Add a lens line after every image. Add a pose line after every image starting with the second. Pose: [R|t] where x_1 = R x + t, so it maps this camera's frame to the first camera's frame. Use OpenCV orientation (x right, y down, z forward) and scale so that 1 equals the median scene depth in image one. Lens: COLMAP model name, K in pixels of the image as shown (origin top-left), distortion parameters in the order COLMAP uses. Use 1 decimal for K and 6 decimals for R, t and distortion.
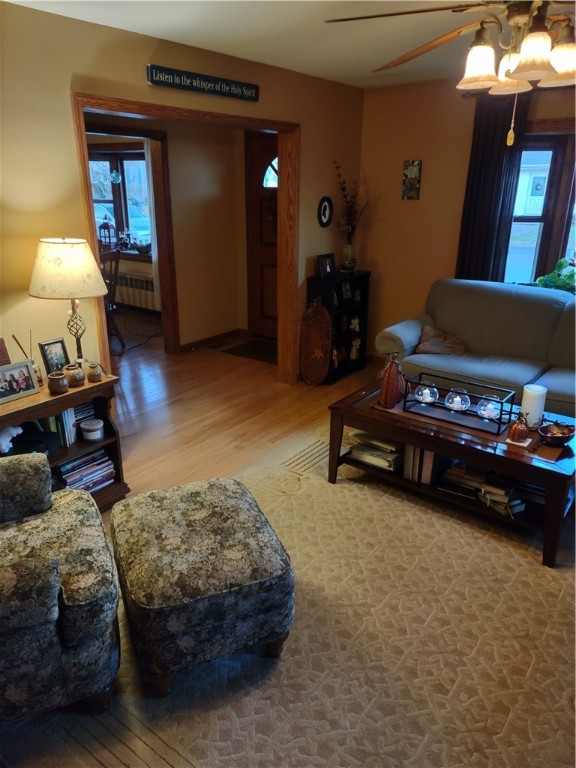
lens RADIAL K [[545.4, 0, 283.4], [0, 545.4, 387.6], [0, 0, 1]] dist [0.066179, -0.072338]
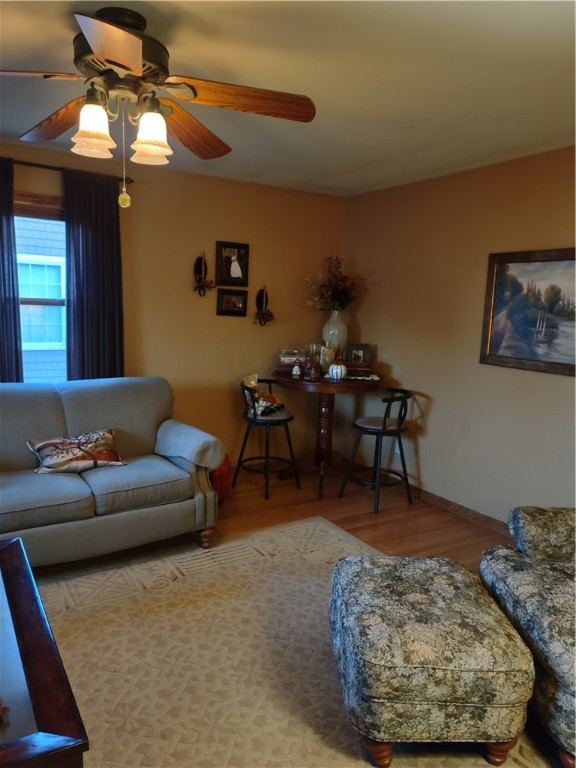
lens RADIAL K [[545.4, 0, 283.4], [0, 545.4, 387.6], [0, 0, 1]] dist [0.066179, -0.072338]
pose [[-0.929724, -0.090151, 0.357051, -0.250074], [0.094398, 0.878833, 0.467697, -0.539021], [-0.355952, 0.468534, -0.808563, 1.699411]]
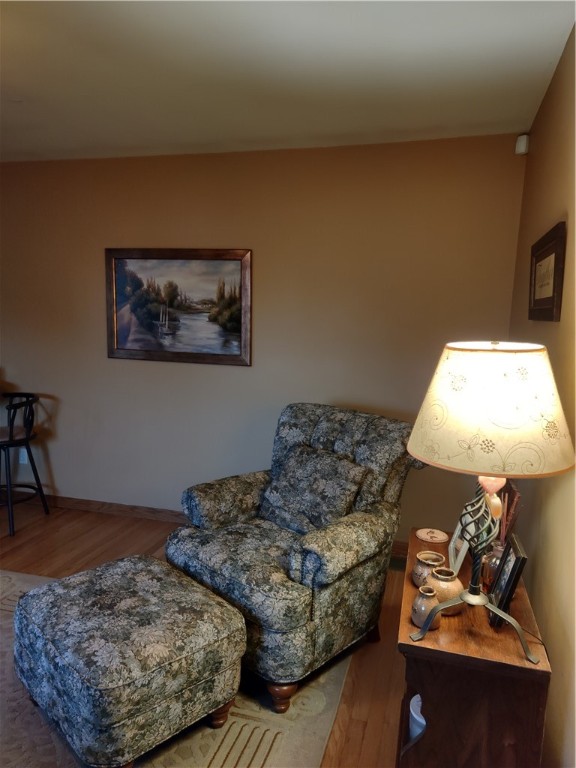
lens RADIAL K [[545.4, 0, 283.4], [0, 545.4, 387.6], [0, 0, 1]] dist [0.066179, -0.072338]
pose [[-0.931672, 0.023884, -0.362516, -0.075479], [-0.154279, 0.877386, 0.454305, -0.527403], [0.328916, 0.479191, -0.813750, 1.679519]]
